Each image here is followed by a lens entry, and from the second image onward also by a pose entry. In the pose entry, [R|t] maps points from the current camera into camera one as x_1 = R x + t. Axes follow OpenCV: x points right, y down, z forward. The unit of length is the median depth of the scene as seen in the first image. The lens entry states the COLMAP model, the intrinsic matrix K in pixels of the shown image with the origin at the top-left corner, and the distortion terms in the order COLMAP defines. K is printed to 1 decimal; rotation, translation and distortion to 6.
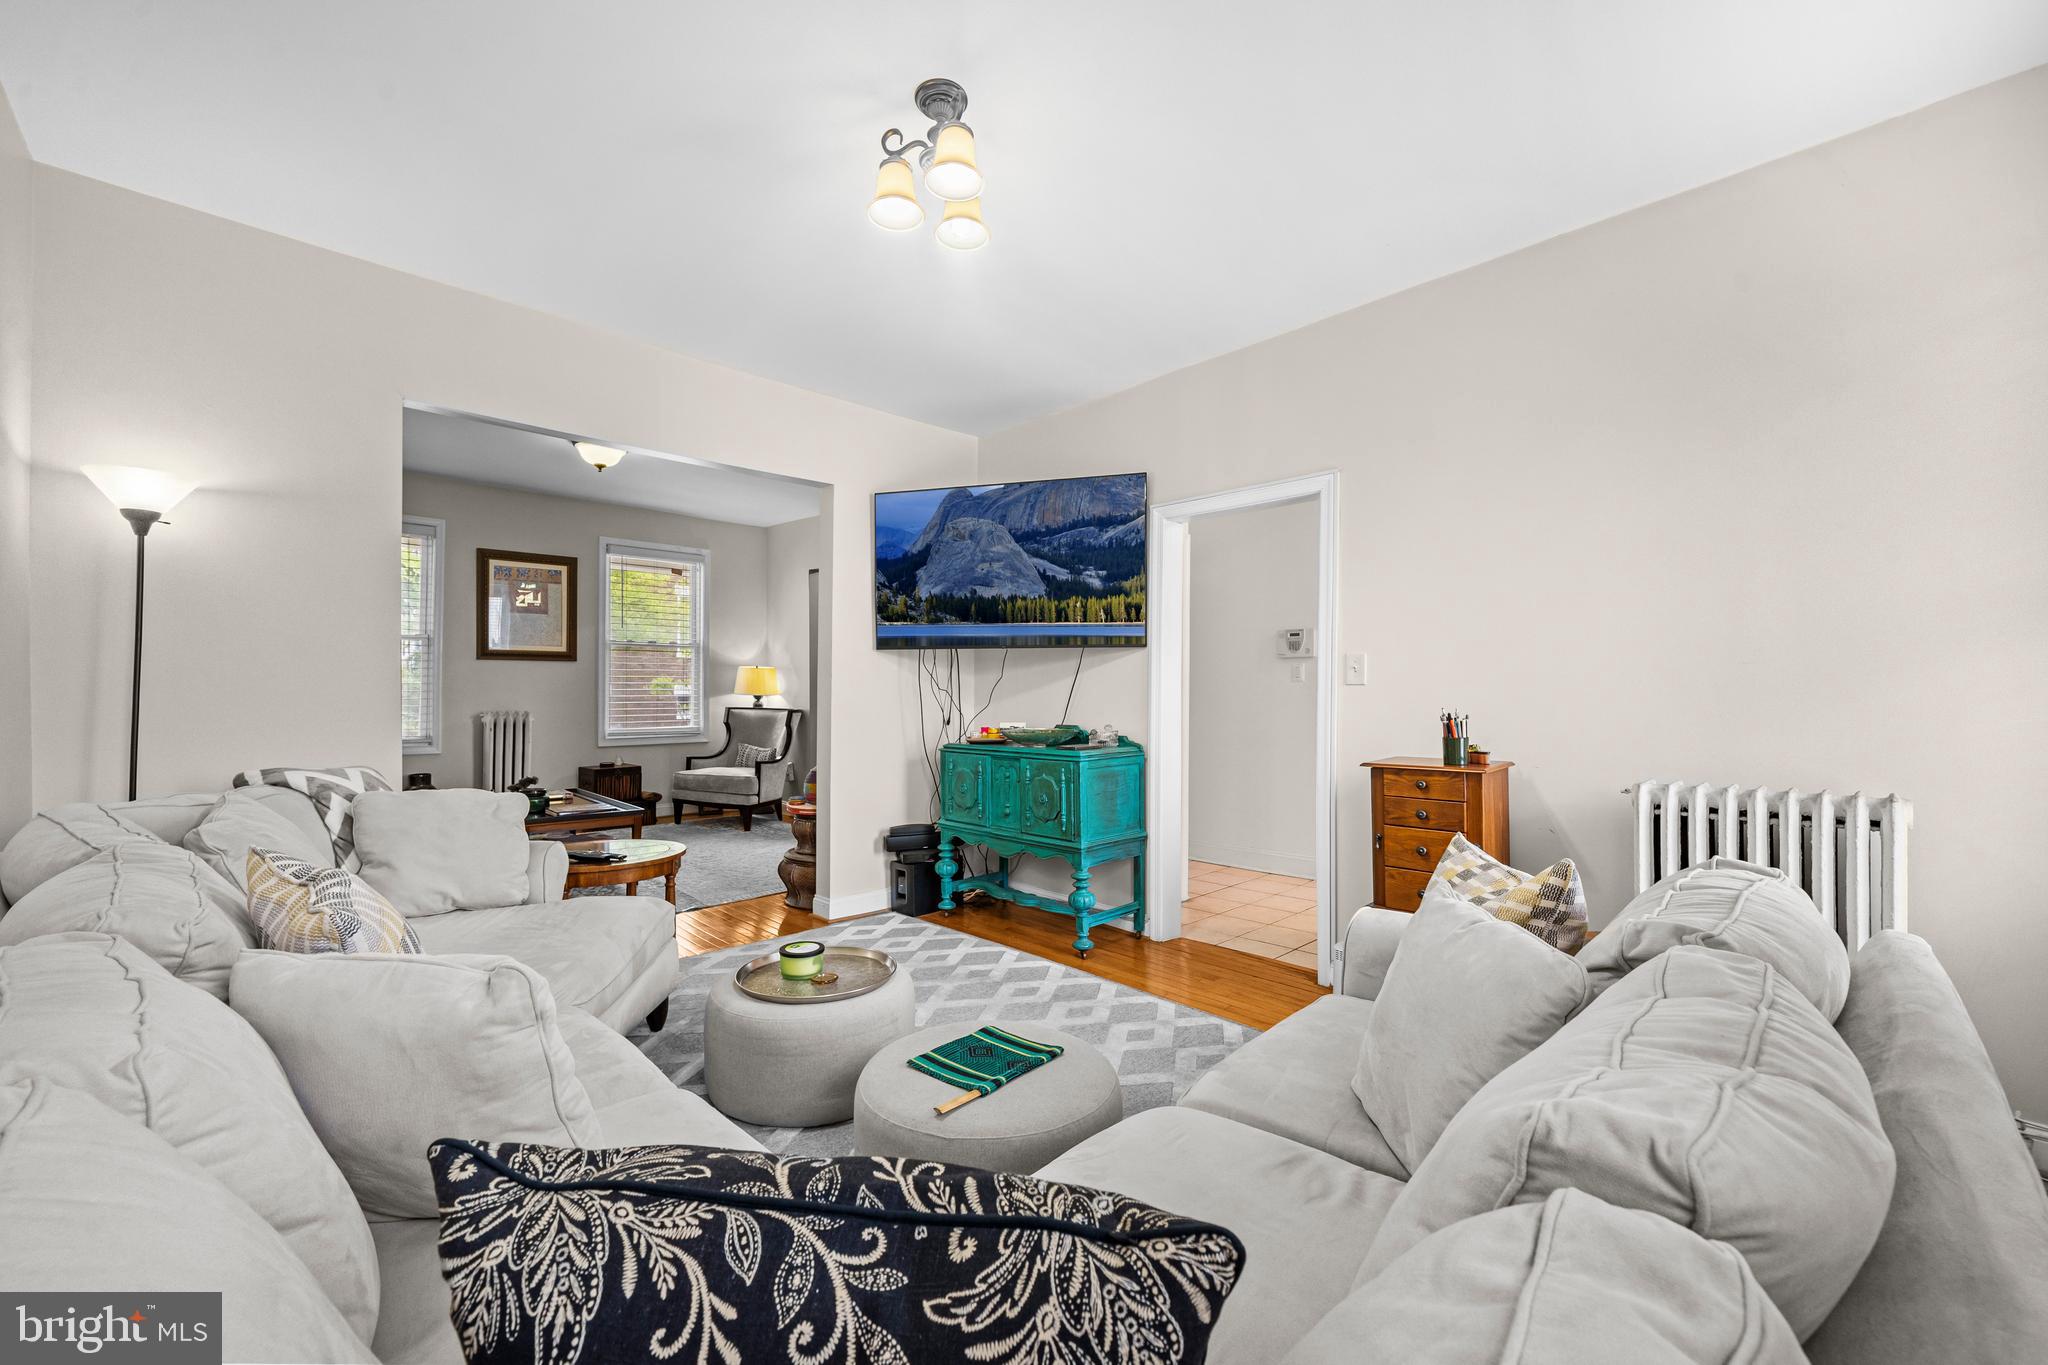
lens RADIAL K [[825.4, 0, 996.7], [0, 825.4, 694.8], [0, 0, 1]] dist [0.000248, 0.000152]
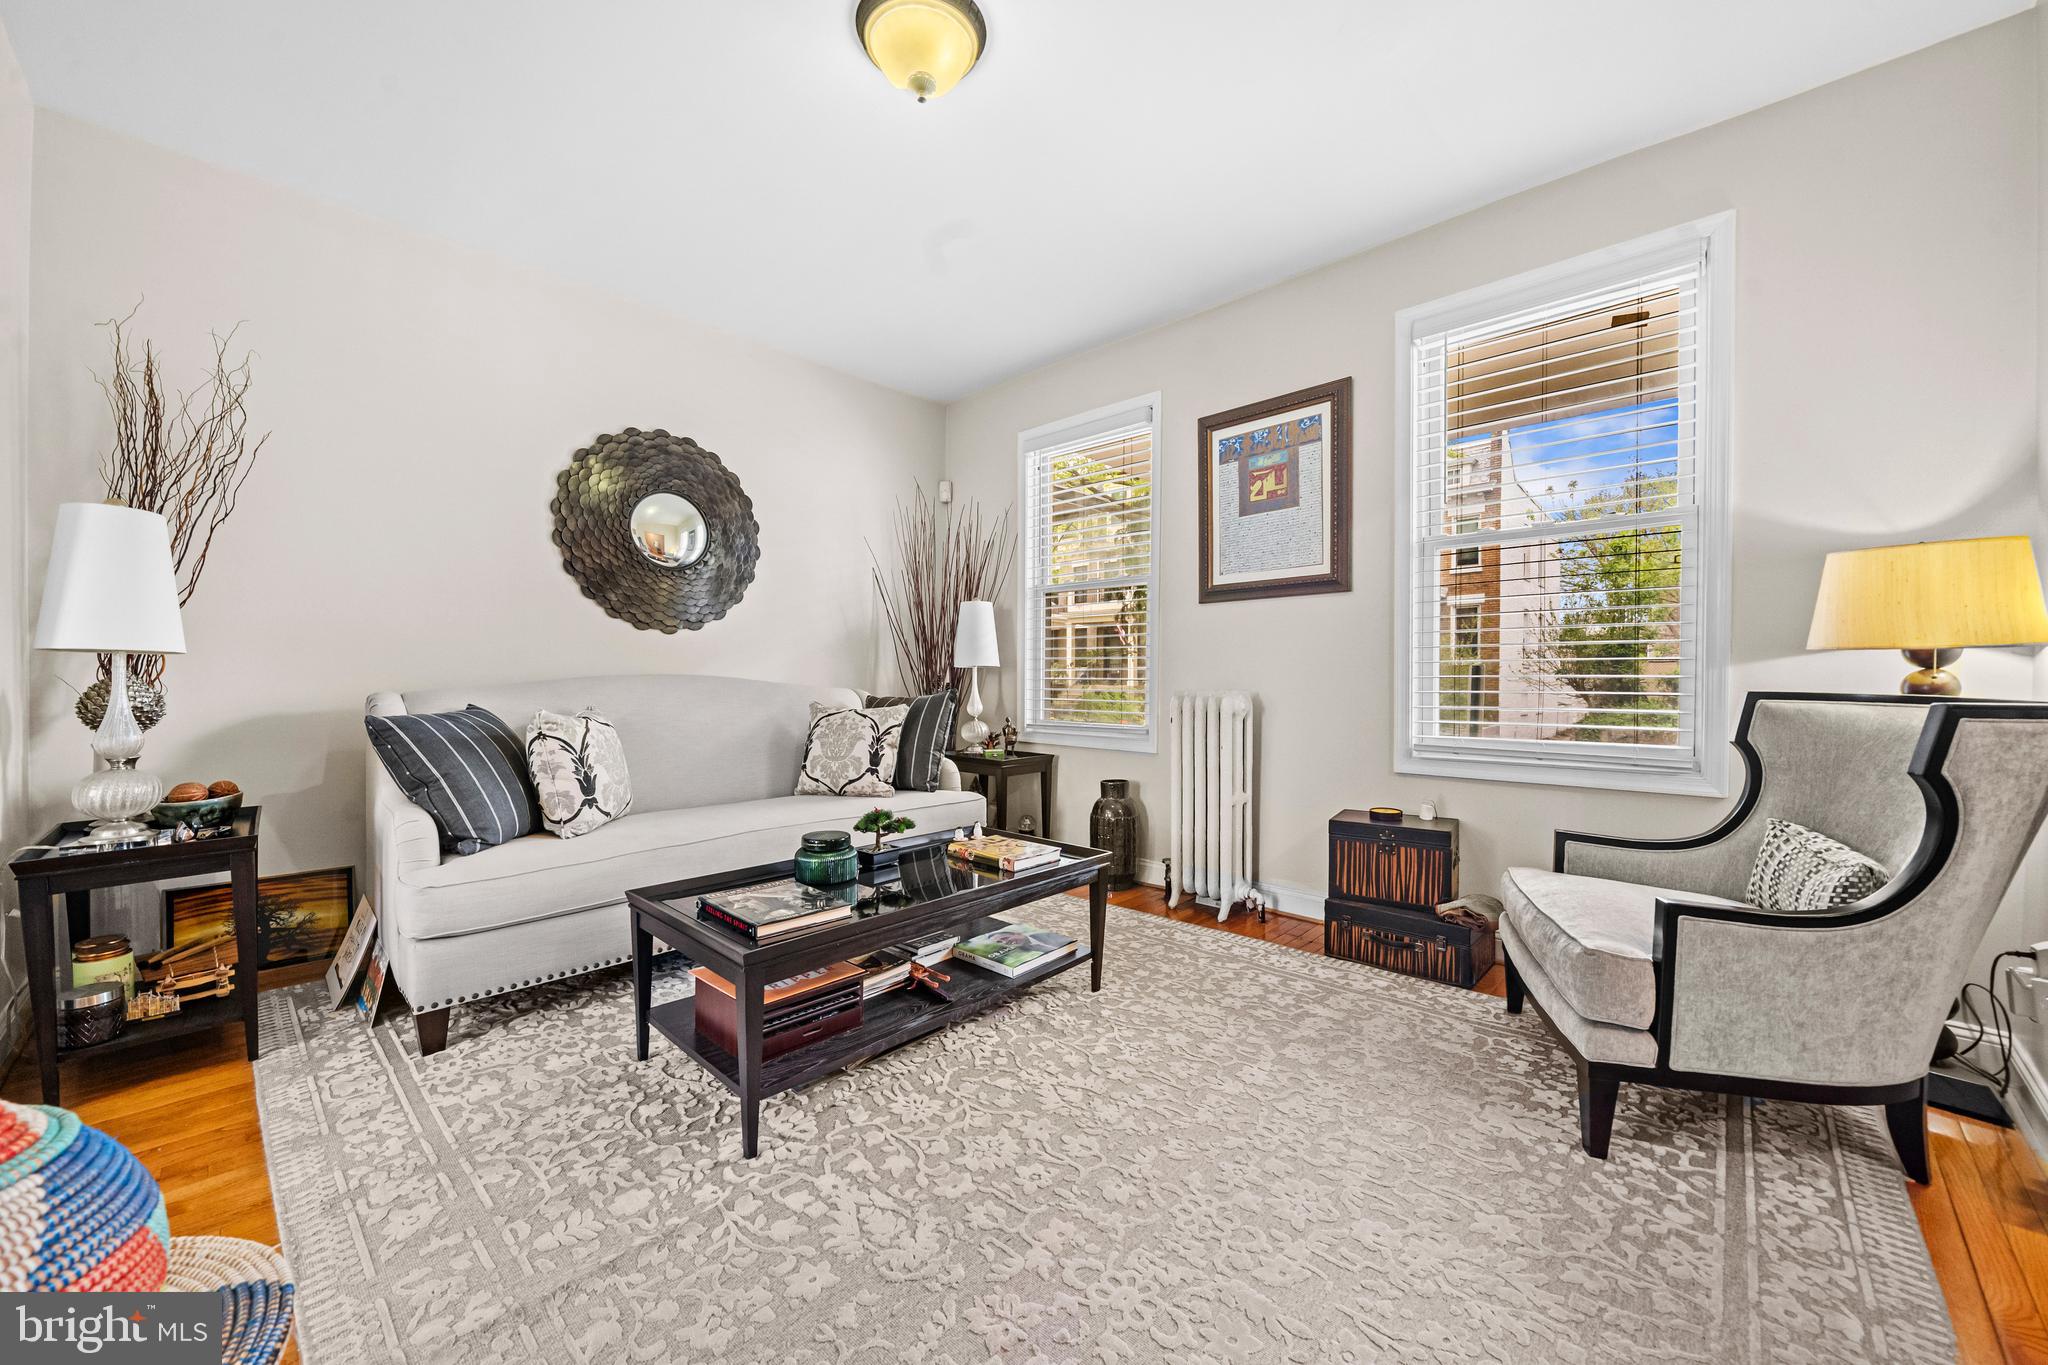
lens RADIAL K [[784.8, 0, 1029.8], [0, 784.8, 681.9], [0, 0, 1]] dist [-0.003429, -0.000189]
pose [[0.079037, -0.004902, -0.996860, -0.101990], [-0.010414, 0.999929, -0.005743, 0.027187], [0.996817, 0.010835, 0.078980, 1.227155]]
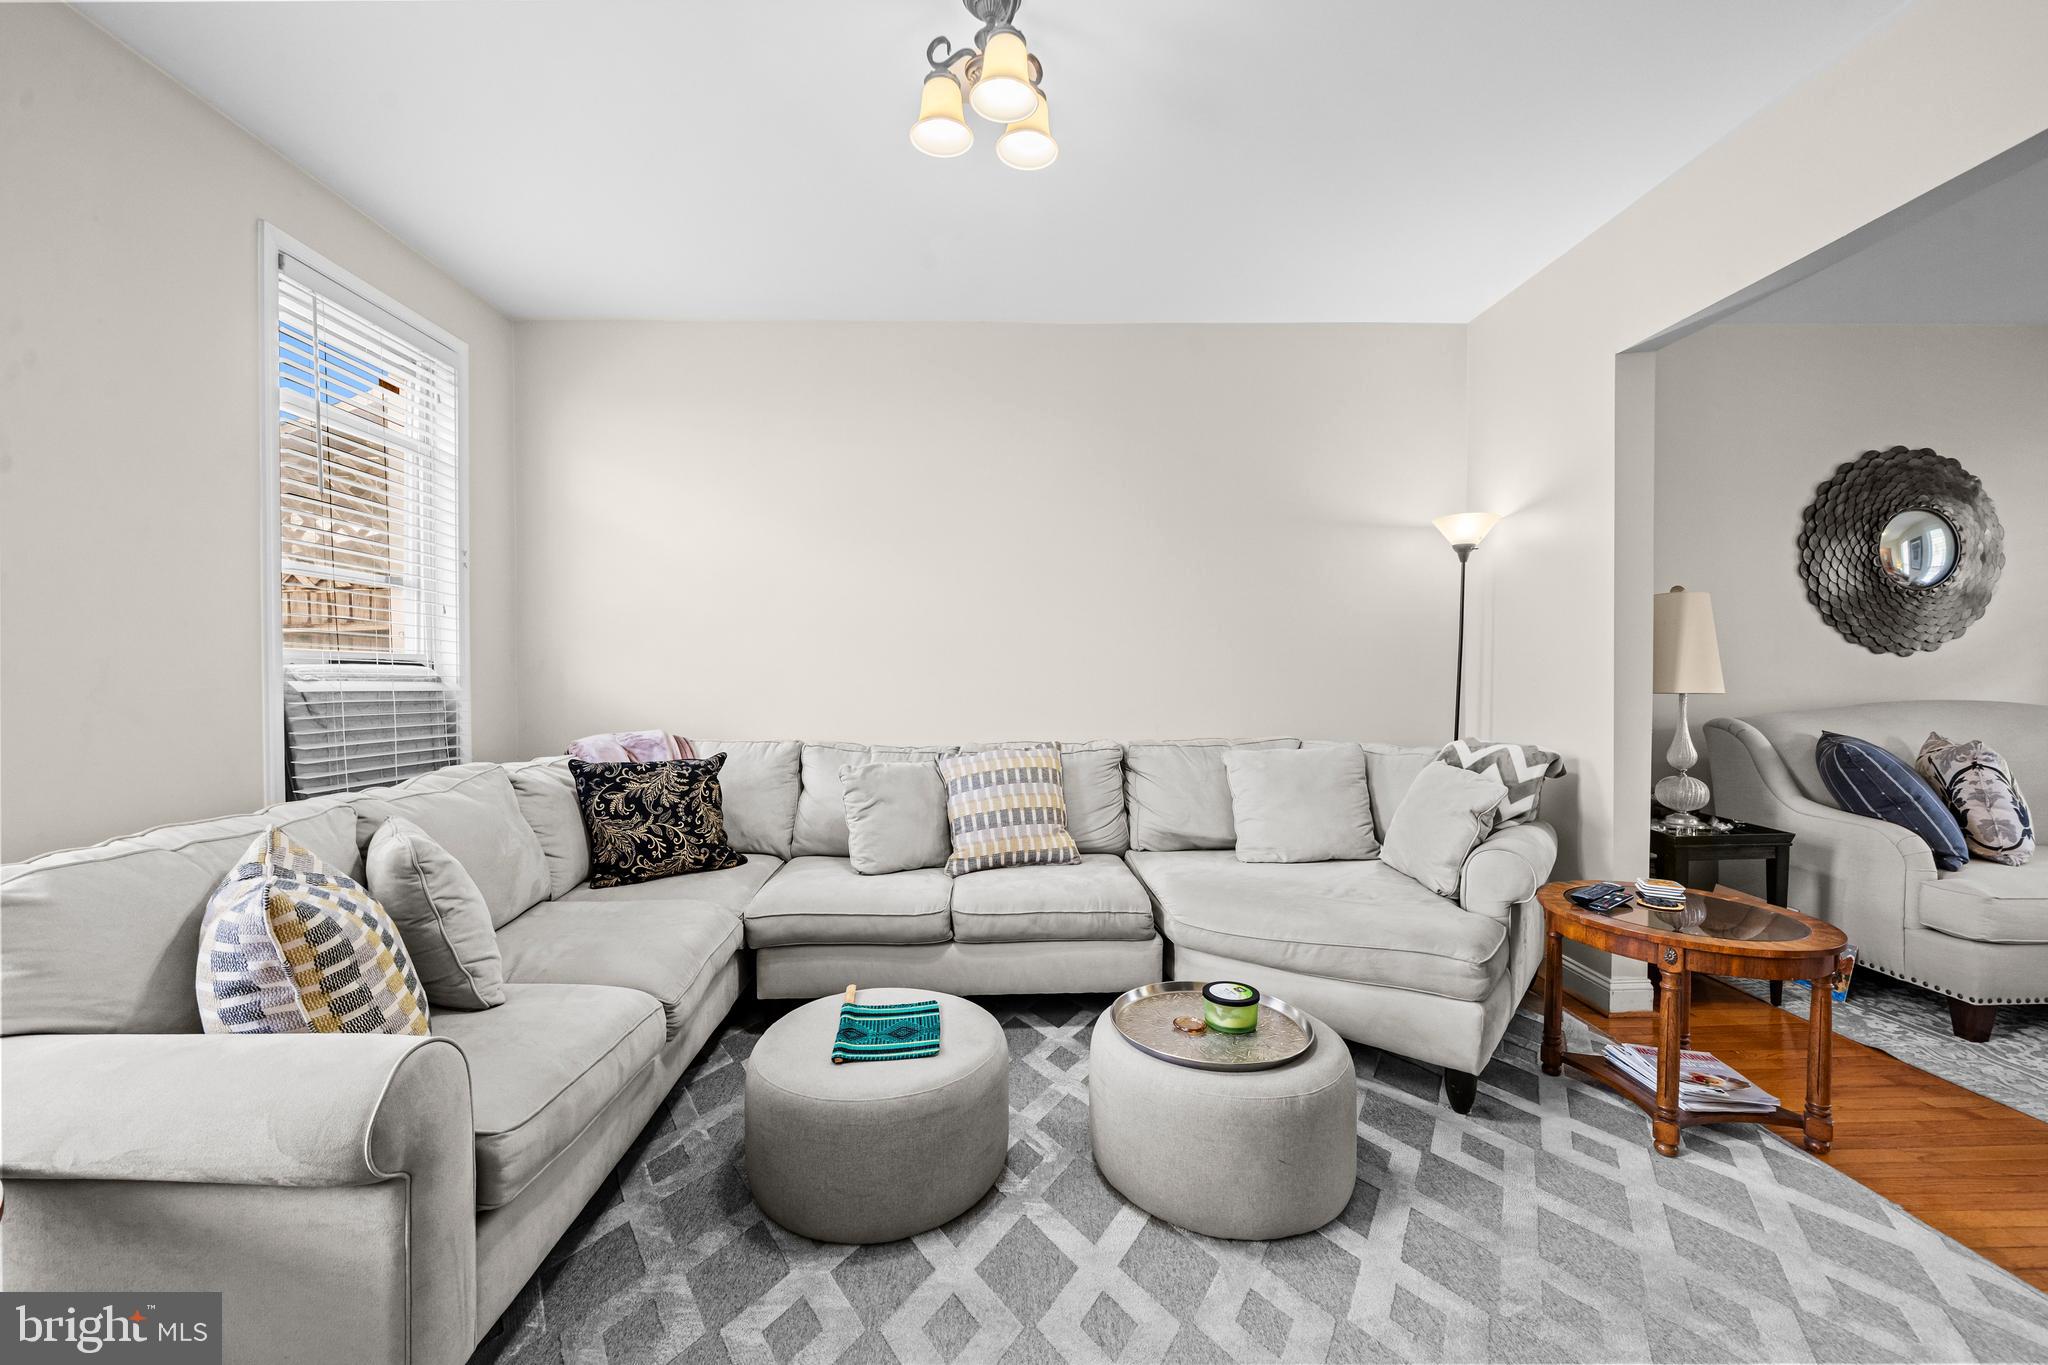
lens RADIAL K [[825.4, 0, 1023.7], [0, 825.4, 680.6], [0, 0, 1]] dist [0.000248, 0.000152]
pose [[-0.652596, -0.004817, -0.757691, 0.276391], [-0.007083, 0.999975, -0.000257, 0.006023], [0.757673, 0.005199, -0.652614, 0.764101]]
